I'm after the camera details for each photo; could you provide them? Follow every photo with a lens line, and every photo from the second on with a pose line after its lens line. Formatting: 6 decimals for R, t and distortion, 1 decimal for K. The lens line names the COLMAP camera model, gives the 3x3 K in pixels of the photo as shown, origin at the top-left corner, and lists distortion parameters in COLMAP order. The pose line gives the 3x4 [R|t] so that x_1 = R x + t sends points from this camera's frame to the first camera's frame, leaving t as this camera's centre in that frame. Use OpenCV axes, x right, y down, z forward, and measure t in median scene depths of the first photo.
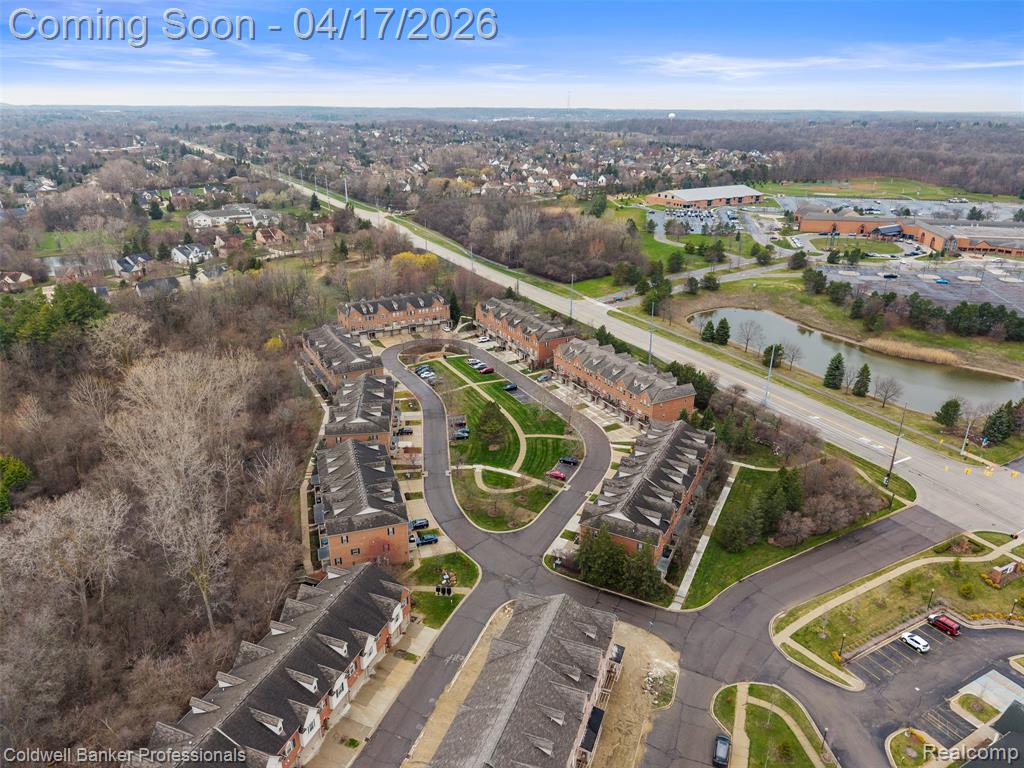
lens RADIAL K [[686.0, 0, 510.9], [0, 686.0, 392.2], [0, 0, 1]] dist [0.014396, -0.000929]
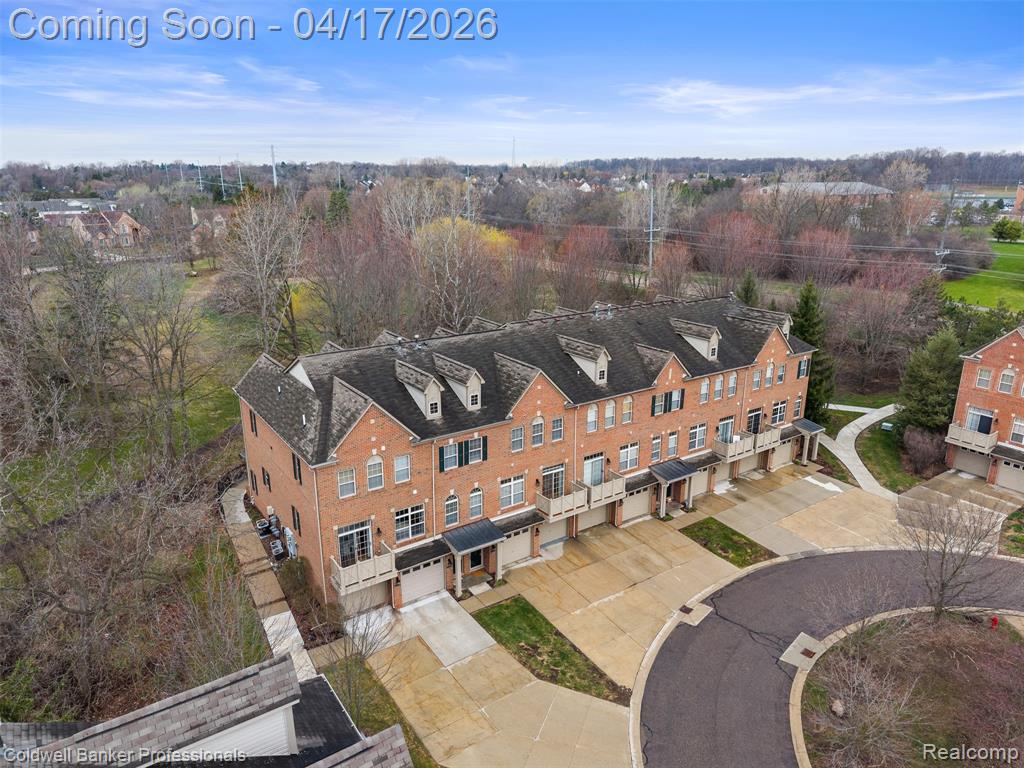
lens RADIAL K [[680.0, 0, 512.0], [0, 680.0, 384.0], [0, 0, 1]] dist [0.017609, -0.002910]
pose [[0.994408, -0.034502, 0.099814, -0.267201], [0.044612, 0.993896, -0.100895, -0.136961], [-0.095724, 0.104784, 0.989877, 1.093044]]
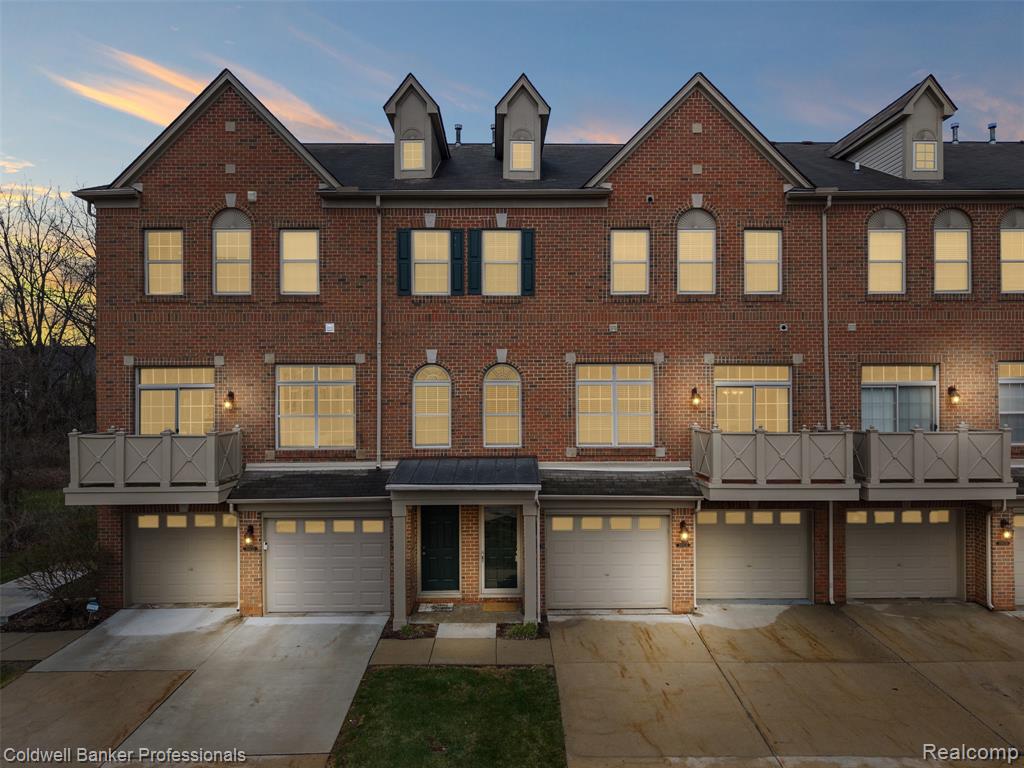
lens RADIAL K [[686.0, 0, 510.9], [0, 686.0, 392.2], [0, 0, 1]] dist [0.014396, -0.000929]
pose [[0.883283, -0.009513, -0.468744, -0.222304], [-0.172144, 0.923382, -0.343121, -0.098463], [0.436094, 0.383764, 0.813970, 1.227164]]
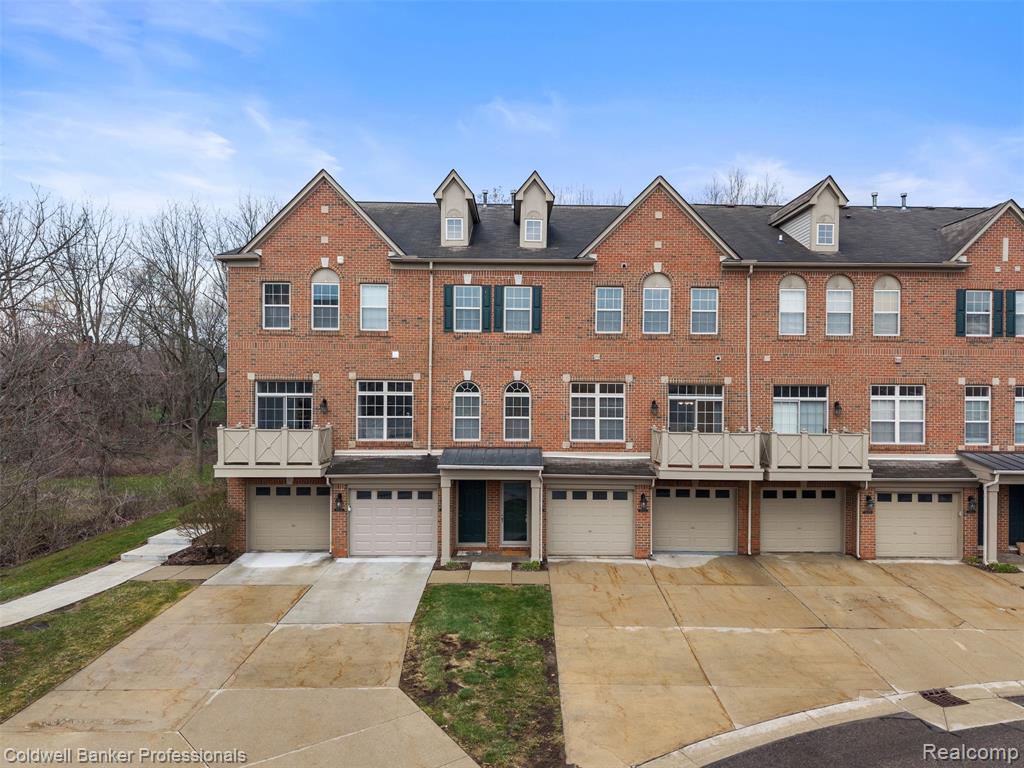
lens RADIAL K [[683.2, 0, 530.5], [0, 683.2, 400.3], [0, 0, 1]] dist [0.075793, -0.100681]
pose [[0.887409, 0.007804, -0.460917, -0.207648], [-0.180247, 0.926130, -0.331351, -0.089511], [0.424283, 0.377123, 0.823263, 1.201273]]
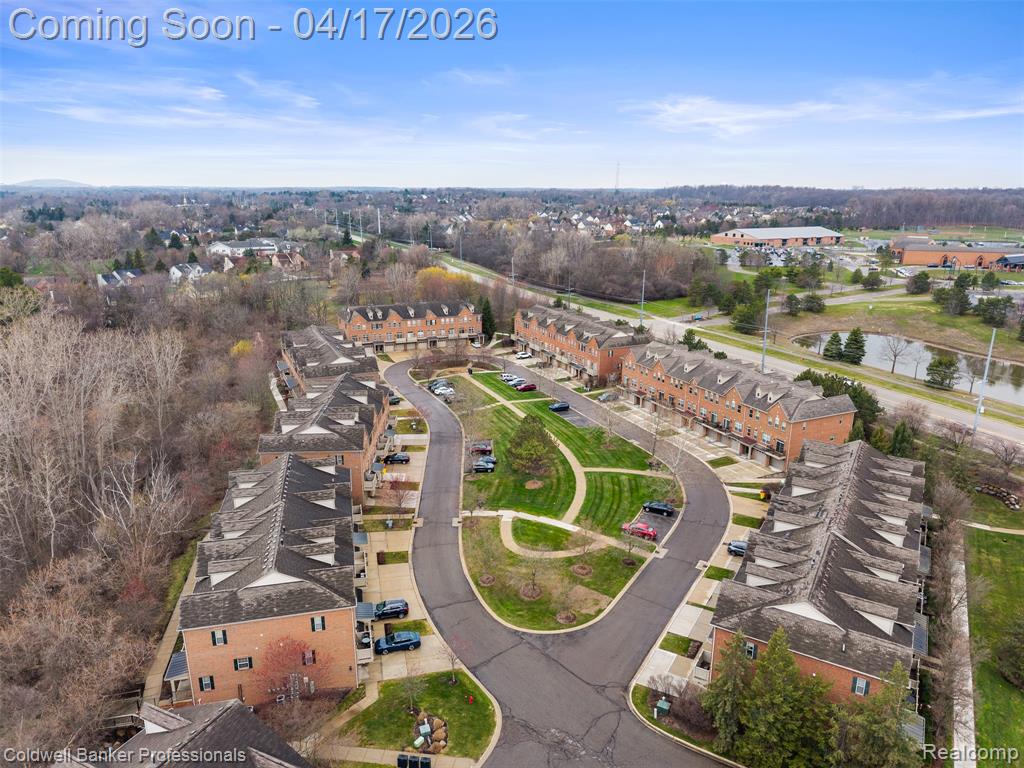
lens RADIAL K [[683.5, 0, 512.0], [0, 683.5, 384.0], [0, 0, 1]] dist [-0.005259, -0.004597]
pose [[0.997829, 0.020718, -0.062509, -0.006897], [-0.028226, 0.992162, -0.121727, 0.058404], [0.059497, 0.123227, 0.990593, 0.333880]]
